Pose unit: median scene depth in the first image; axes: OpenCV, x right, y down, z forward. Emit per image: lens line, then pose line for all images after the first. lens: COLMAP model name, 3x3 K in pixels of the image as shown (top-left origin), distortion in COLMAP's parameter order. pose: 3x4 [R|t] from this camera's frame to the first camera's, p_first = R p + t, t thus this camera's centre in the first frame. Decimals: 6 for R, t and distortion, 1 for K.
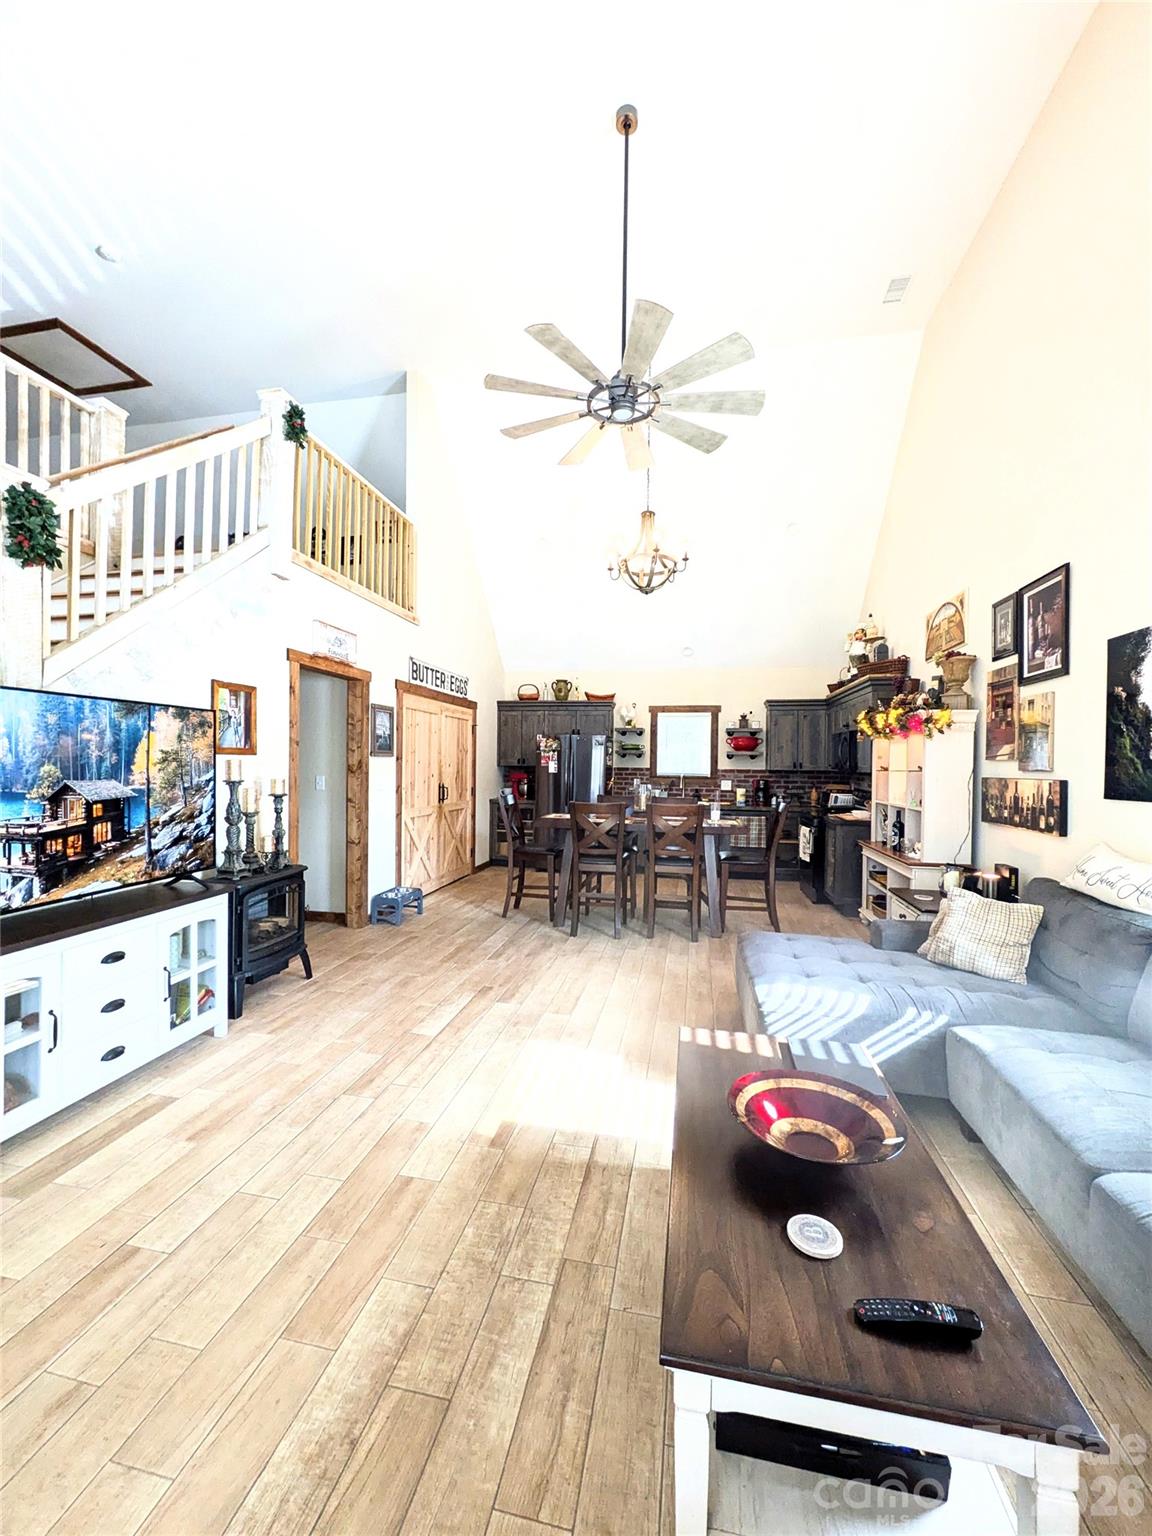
lens RADIAL K [[604.3, 0, 573.1], [0, 604.3, 771.8], [0, 0, 1]] dist [-0.000561, -0.000402]
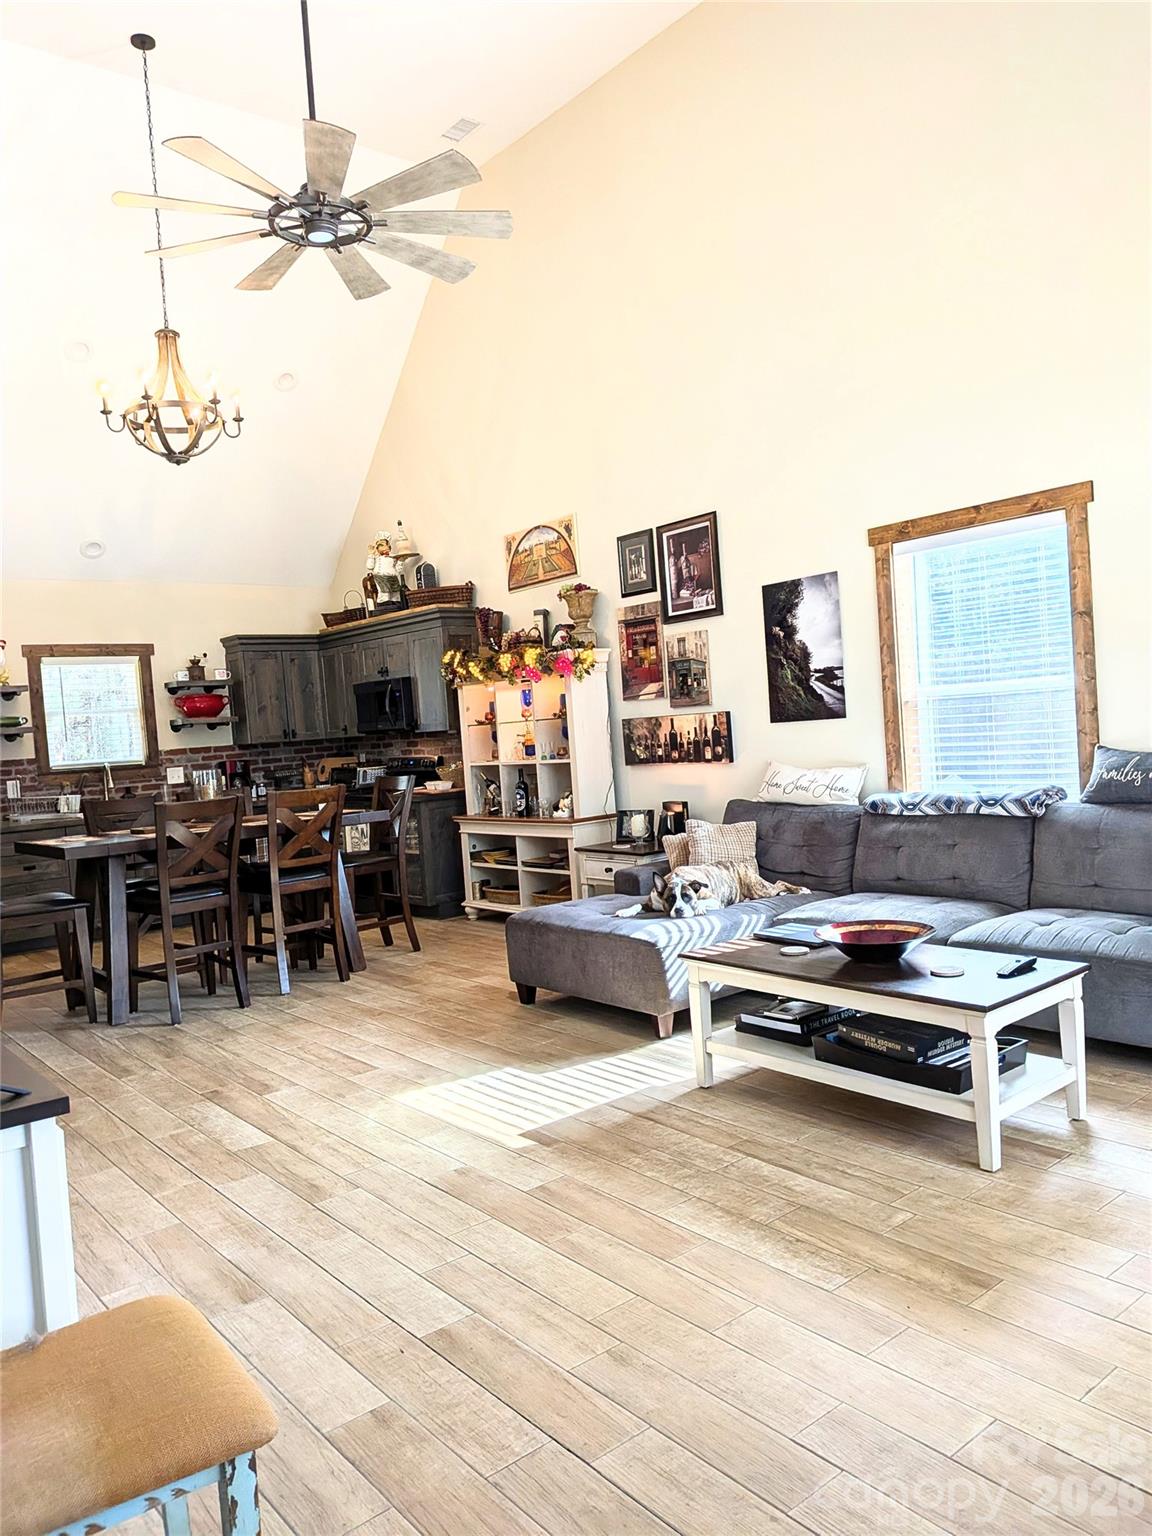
lens RADIAL K [[1102.3, 0, 576.0], [0, 1102.3, 768.0], [0, 0, 1]] dist [0.104283, -0.214666]
pose [[0.627349, -0.089059, 0.773629, -0.914705], [0.088321, 0.995166, 0.042941, 0.005888], [-0.773714, 0.041388, 0.632182, -0.050065]]
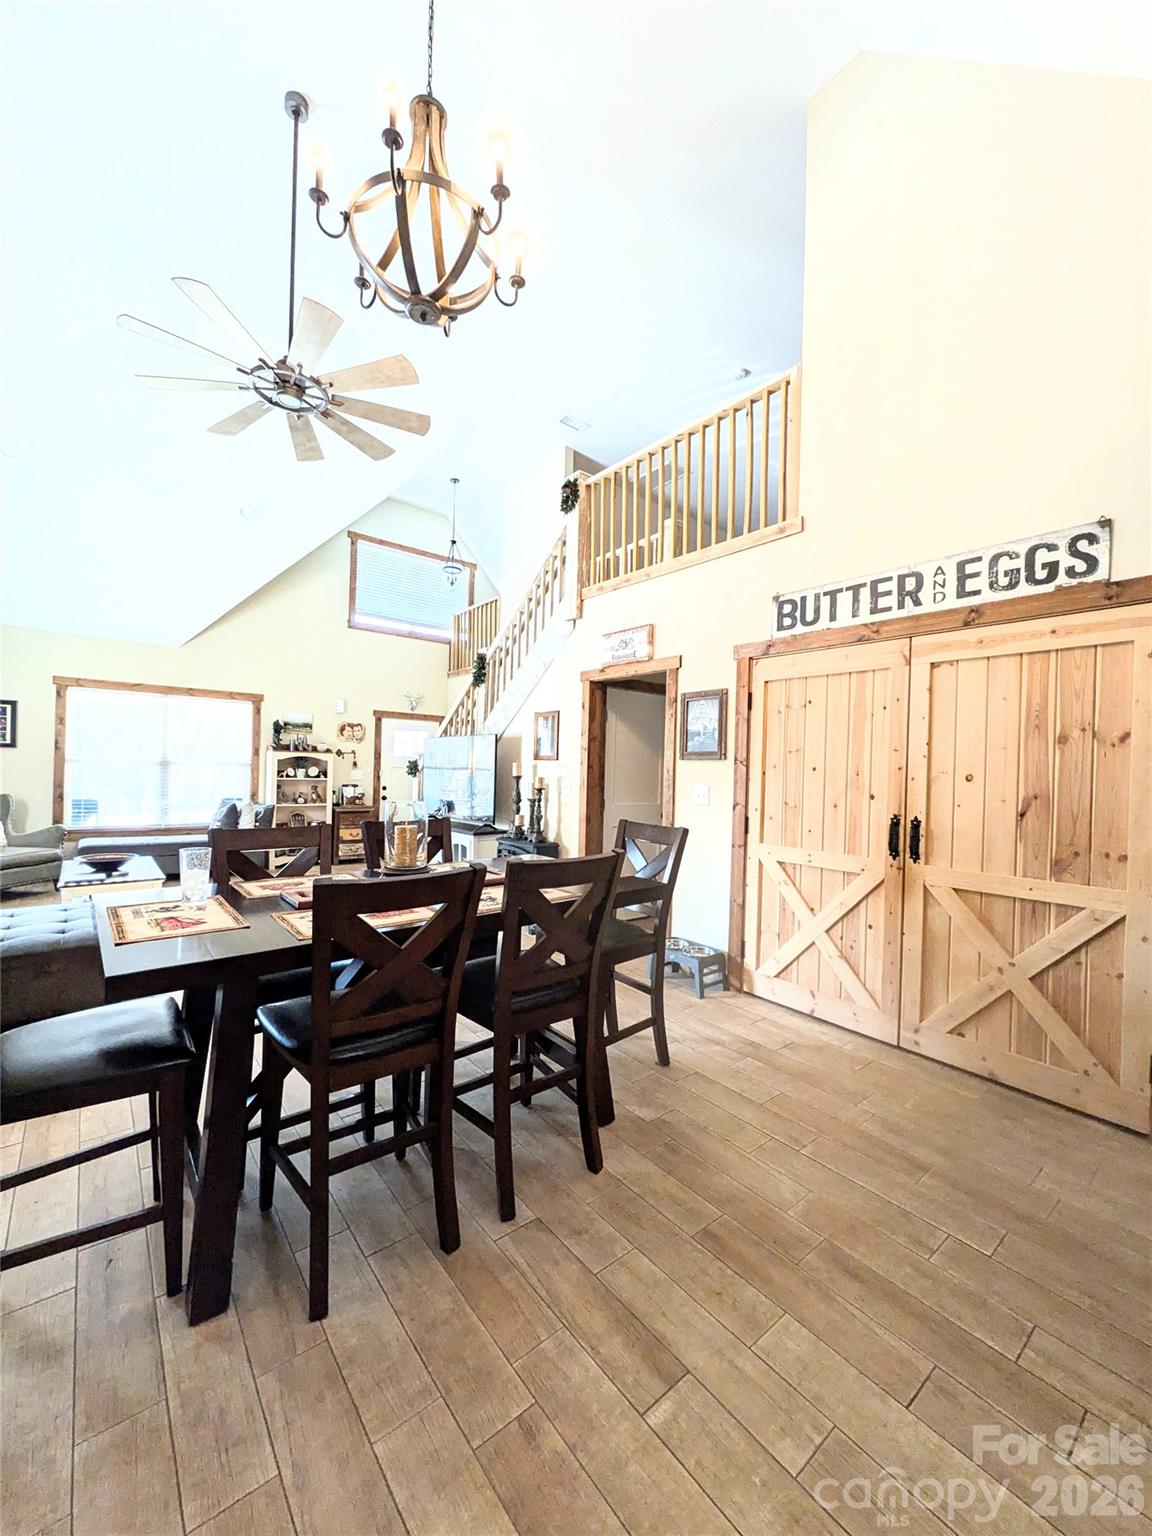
lens RADIAL K [[604.3, 0, 573.1], [0, 604.3, 771.8], [0, 0, 1]] dist [-0.000561, -0.000402]
pose [[-0.636778, -0.028183, -0.770532, 0.617897], [-0.045026, 0.998986, 0.000670, -0.003872], [0.769731, 0.035120, -0.637401, 2.298767]]
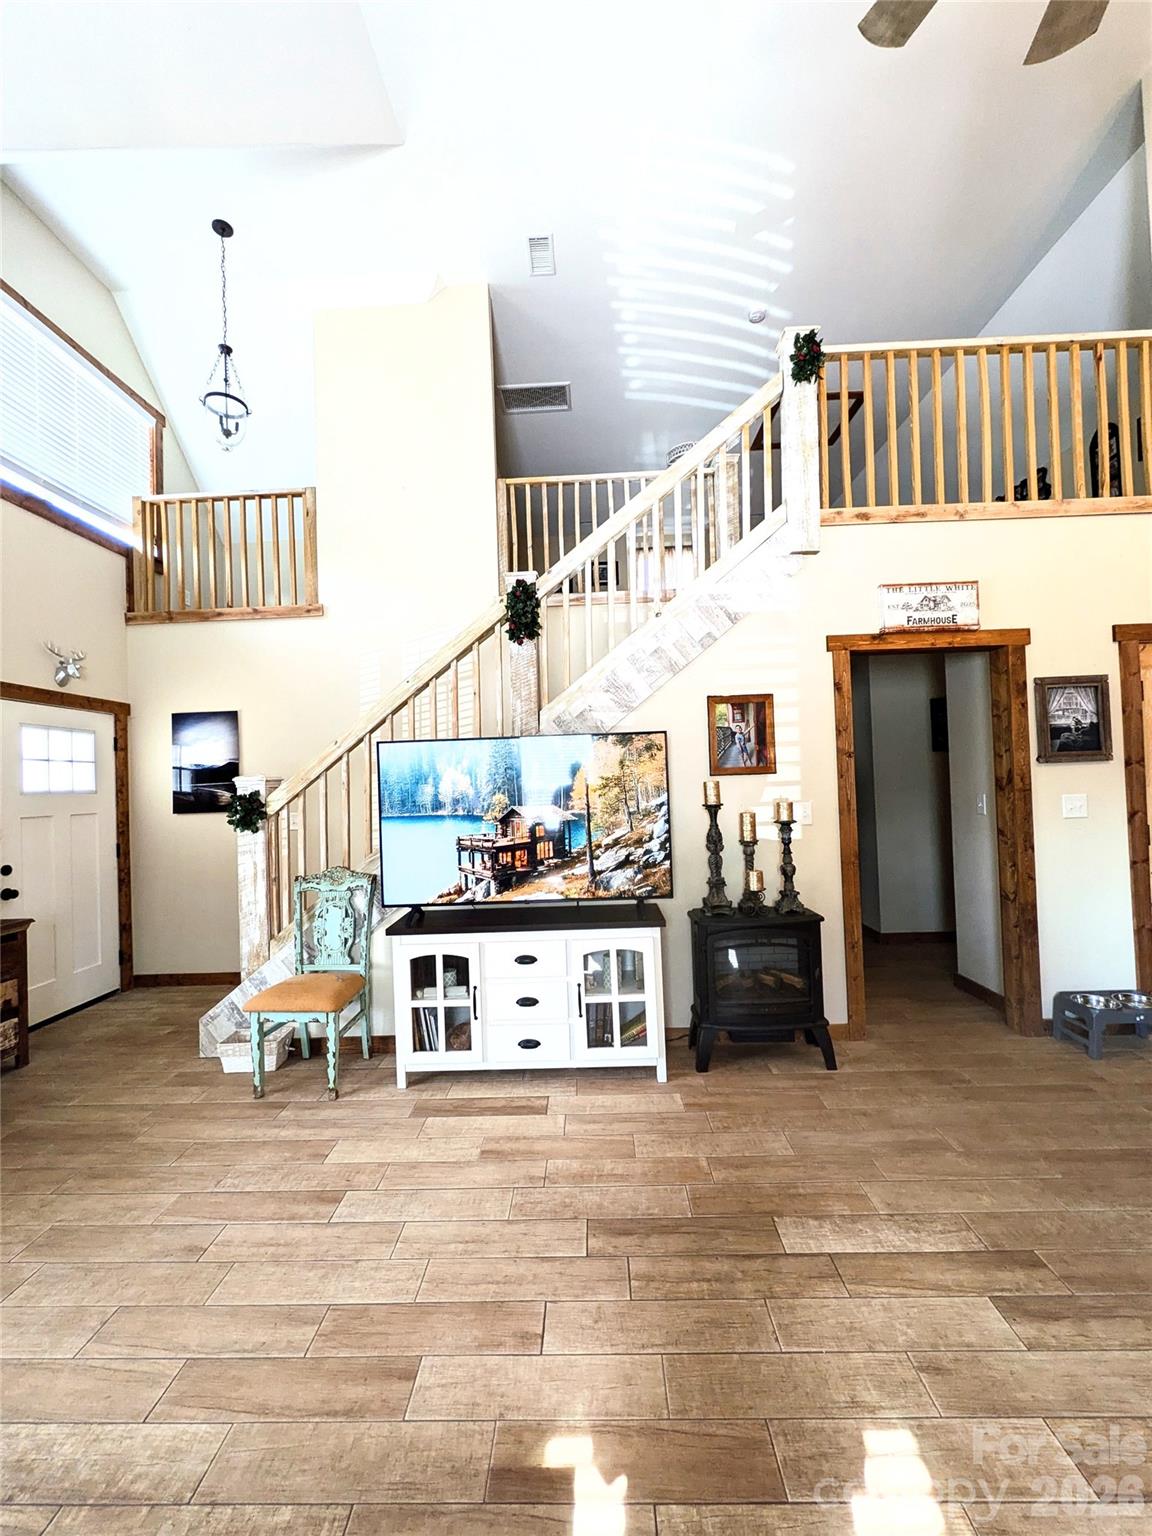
lens RADIAL K [[604.3, 0, 573.1], [0, 604.3, 771.8], [0, 0, 1]] dist [-0.000561, -0.000402]
pose [[0.172443, -0.041525, -0.984144, 0.316625], [0.021501, 0.999032, -0.038385, -0.004406], [0.984785, -0.014541, 0.173169, 0.689760]]
